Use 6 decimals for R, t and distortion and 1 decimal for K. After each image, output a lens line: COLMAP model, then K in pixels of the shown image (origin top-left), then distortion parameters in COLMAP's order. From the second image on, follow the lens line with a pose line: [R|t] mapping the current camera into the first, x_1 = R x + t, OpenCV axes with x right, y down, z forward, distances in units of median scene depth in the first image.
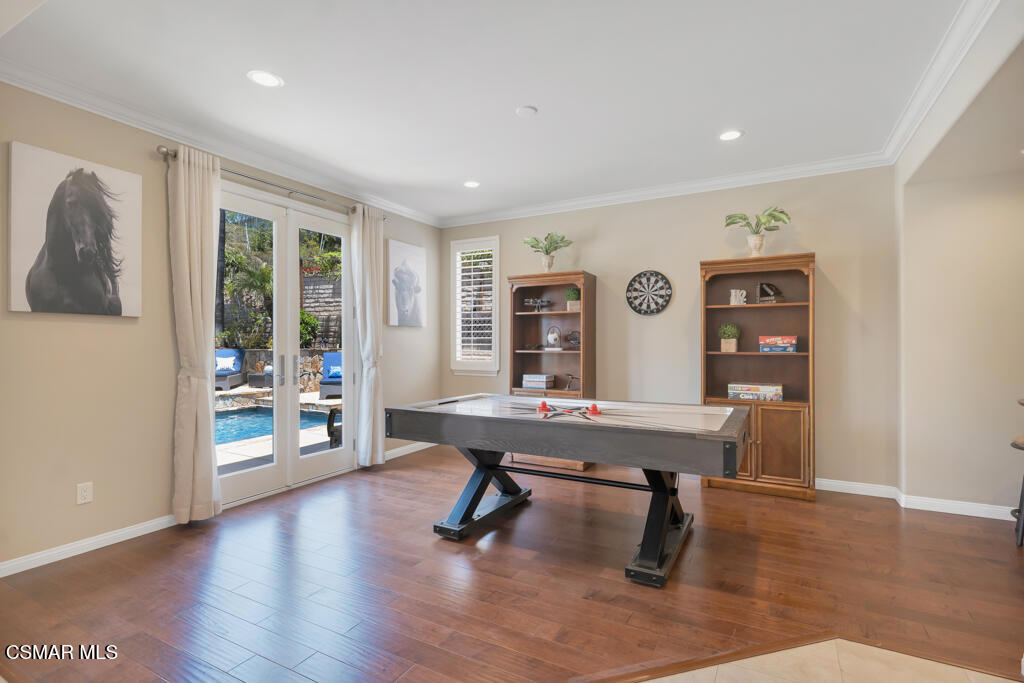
lens RADIAL K [[494.2, 0, 512.3], [0, 494.2, 341.9], [0, 0, 1]] dist [0.000234, 0.000019]
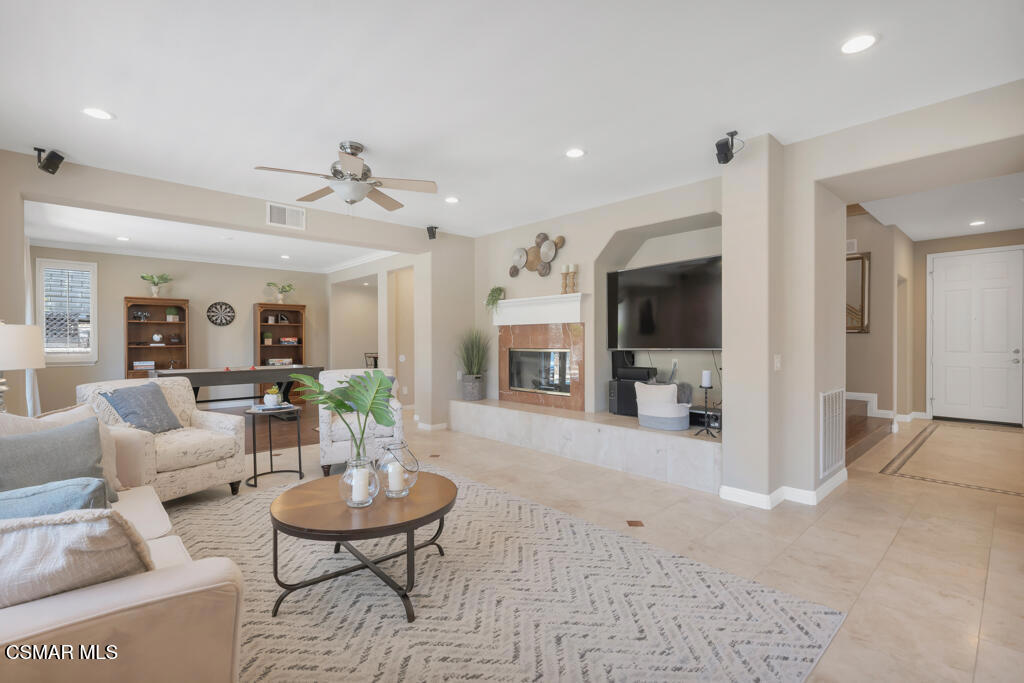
lens RADIAL K [[471.1, 0, 513.3], [0, 471.1, 341.9], [0, 0, 1]] dist [0.004134, -0.000331]
pose [[0.314391, -0.003995, 0.949285, -1.079646], [-0.002841, 0.999983, 0.005150, -0.005348], [-0.949289, -0.004316, 0.314374, -0.617158]]
